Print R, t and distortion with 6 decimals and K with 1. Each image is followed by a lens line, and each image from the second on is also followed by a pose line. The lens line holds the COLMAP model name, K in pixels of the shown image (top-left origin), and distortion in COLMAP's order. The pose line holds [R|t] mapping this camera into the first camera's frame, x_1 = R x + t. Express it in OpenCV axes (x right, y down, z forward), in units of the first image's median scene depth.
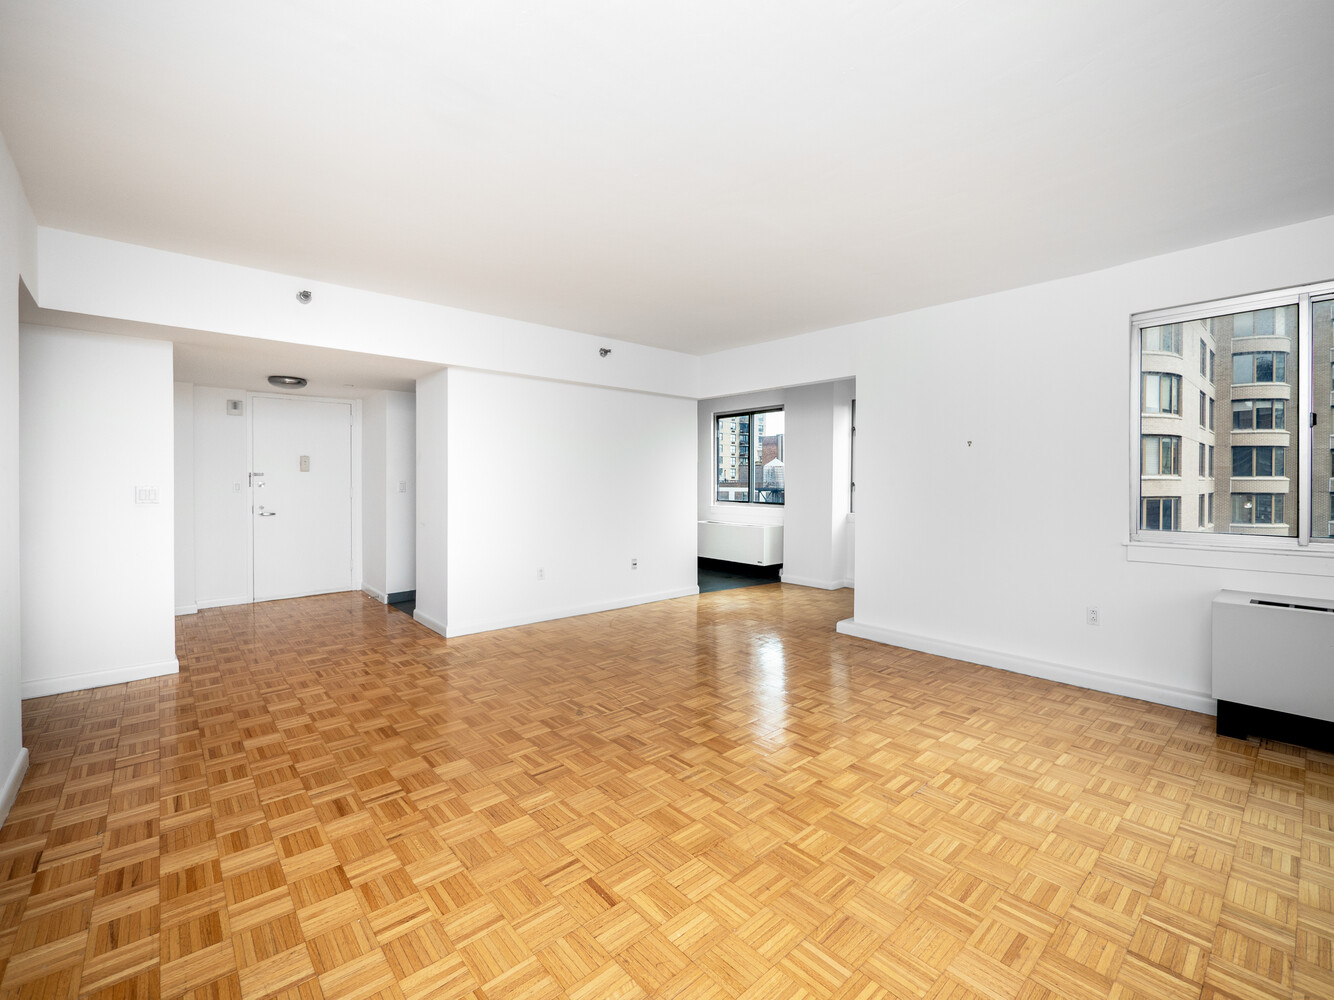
lens RADIAL K [[583.0, 0, 632.8], [0, 583.0, 479.6], [0, 0, 1]] dist [-0.003994, 0.000319]
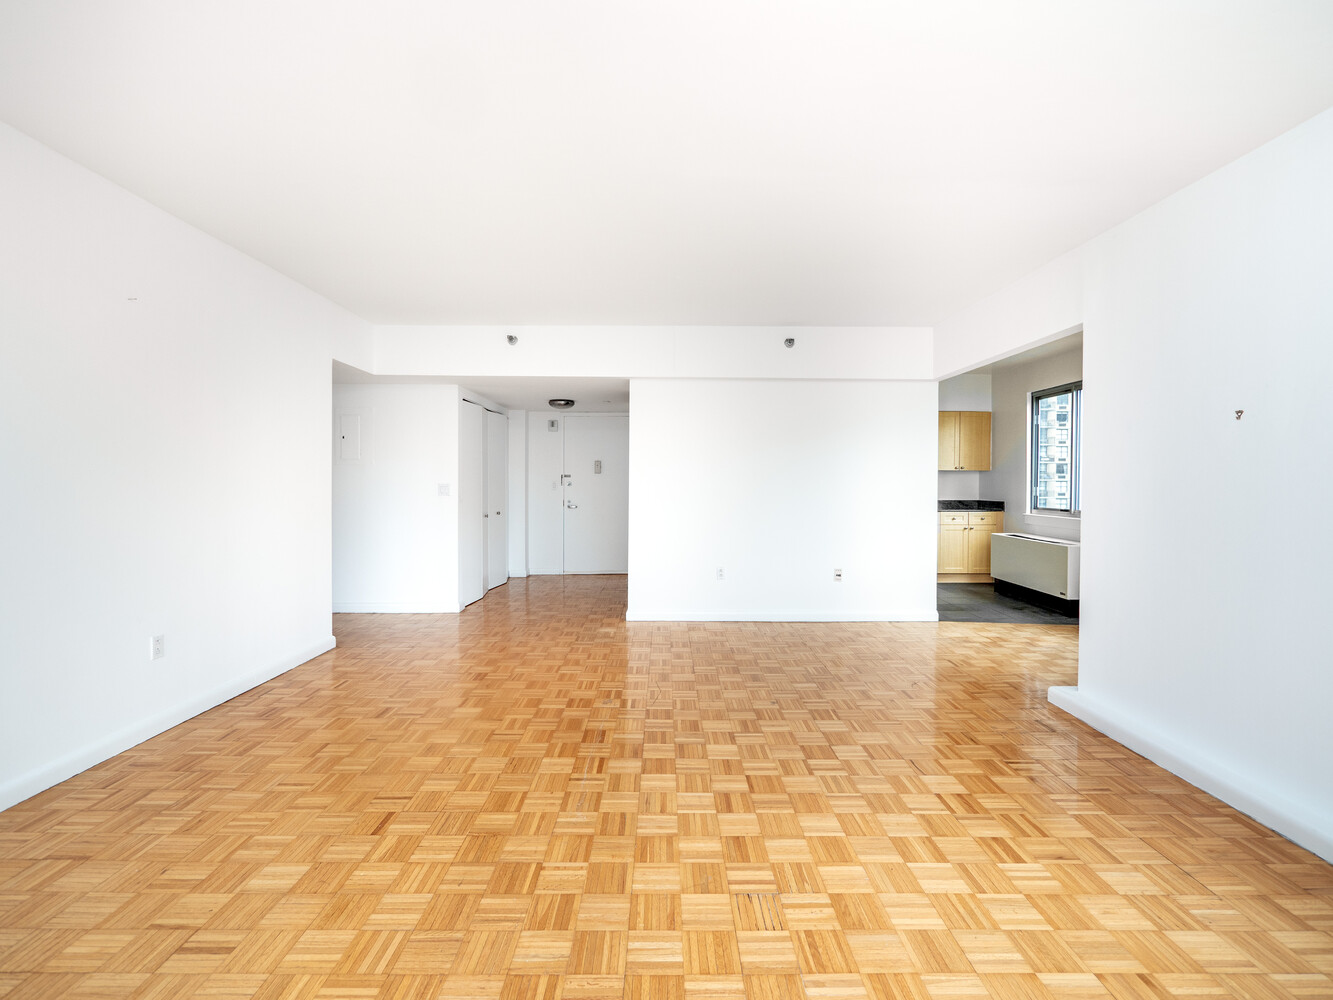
lens RADIAL K [[582.6, 0, 662.1], [0, 582.6, 498.3], [0, 0, 1]] dist [-0.003994, 0.000319]
pose [[0.760561, 0.020090, -0.648956, 0.710834], [-0.000363, 0.999534, 0.030518, 0.001447], [0.649267, -0.022975, 0.760214, 0.295821]]
